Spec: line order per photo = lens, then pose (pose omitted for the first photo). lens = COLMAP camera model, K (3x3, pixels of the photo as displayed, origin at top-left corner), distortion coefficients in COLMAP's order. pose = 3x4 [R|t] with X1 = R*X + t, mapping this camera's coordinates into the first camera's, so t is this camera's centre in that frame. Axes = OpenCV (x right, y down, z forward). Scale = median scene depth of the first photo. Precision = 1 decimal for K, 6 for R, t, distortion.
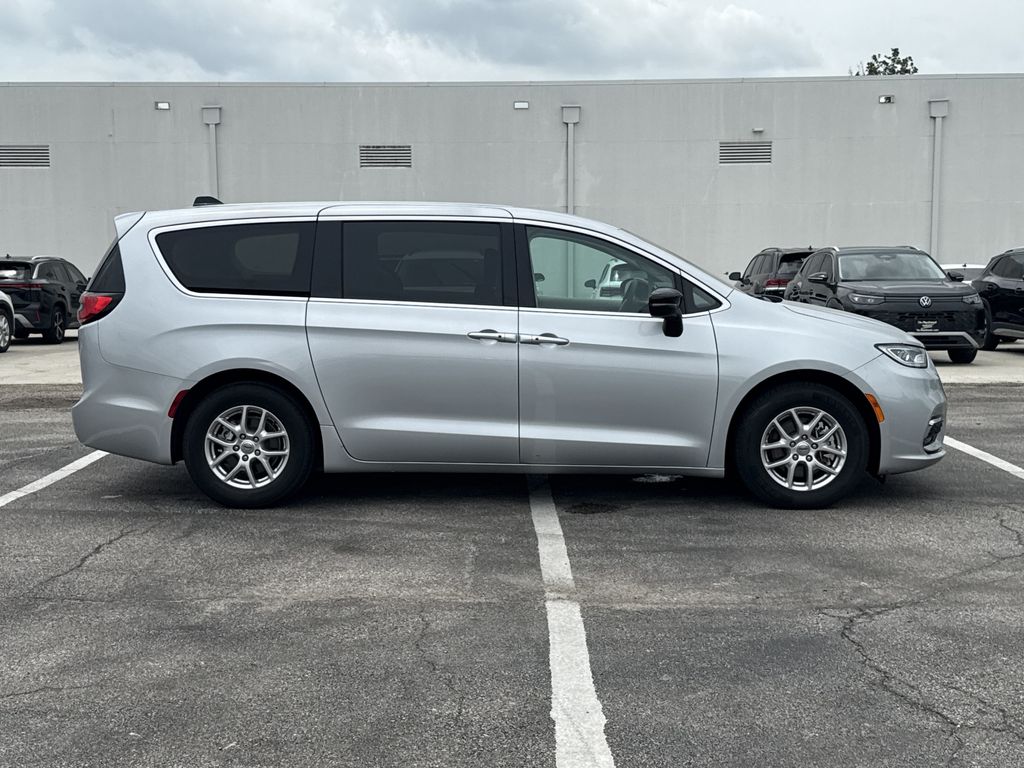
lens RADIAL K [[1348.3, 0, 512.0], [0, 1348.3, 384.0], [0, 0, 1]] dist [0.210479, -0.469481]
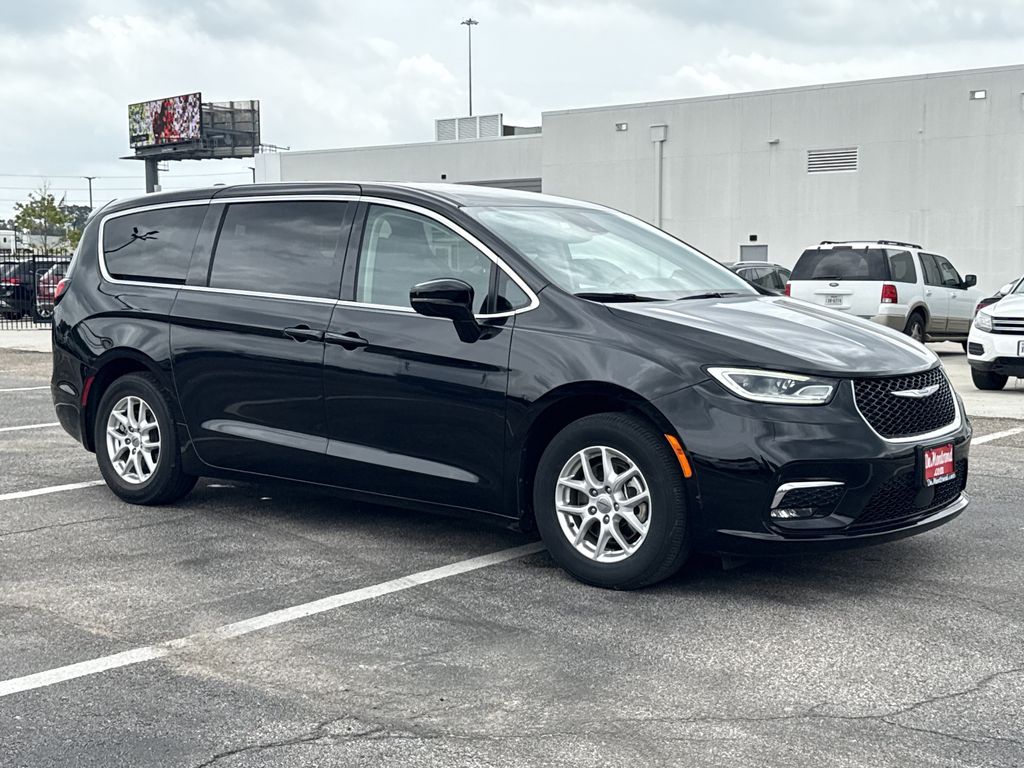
lens RADIAL K [[1426.5, 0, 499.9], [0, 1426.5, 381.8], [0, 0, 1]] dist [0.203564, -0.406373]
pose [[0.766917, 0.056824, -0.639225, 0.568068], [-0.066331, 0.997756, 0.009115, -0.017649], [0.638309, 0.035410, 0.768966, 0.345334]]
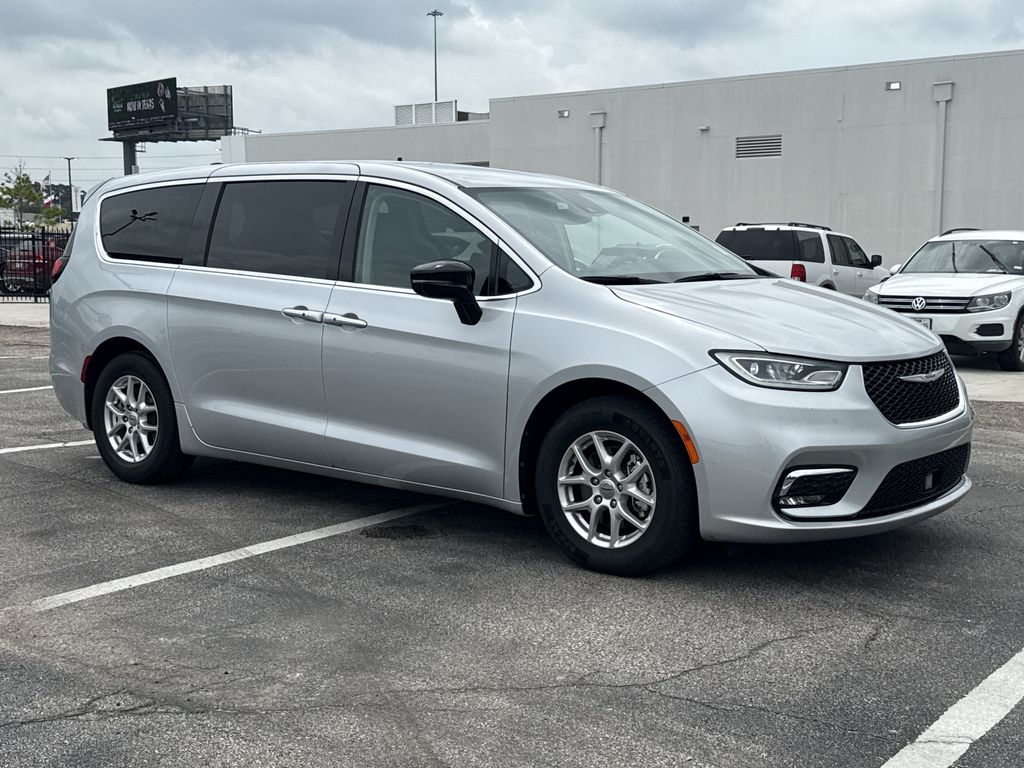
lens RADIAL K [[1335.7, 0, 502.0], [0, 1335.7, 380.9], [0, 0, 1]] dist [0.223735, -0.546156]
pose [[0.782873, 0.071294, -0.618084, 0.610021], [-0.068893, 0.997238, 0.027767, -0.025466], [0.618356, 0.020844, 0.785622, 0.413427]]
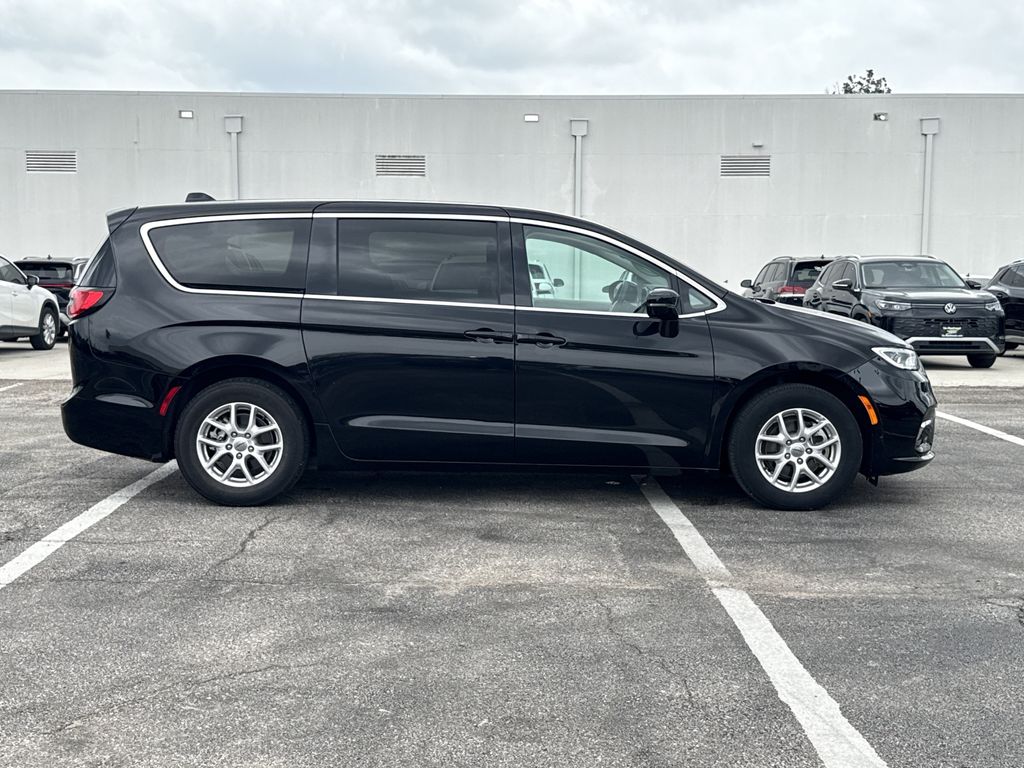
lens RADIAL K [[1292.0, 0, 512.0], [0, 1292.0, 384.0], [0, 0, 1]] dist [0.202802, -0.414087]
pose [[0.999803, 0.008757, 0.017799, -0.110711], [-0.008713, 0.999959, -0.002503, 0.006596], [-0.017820, 0.002347, 0.999838, 0.010785]]
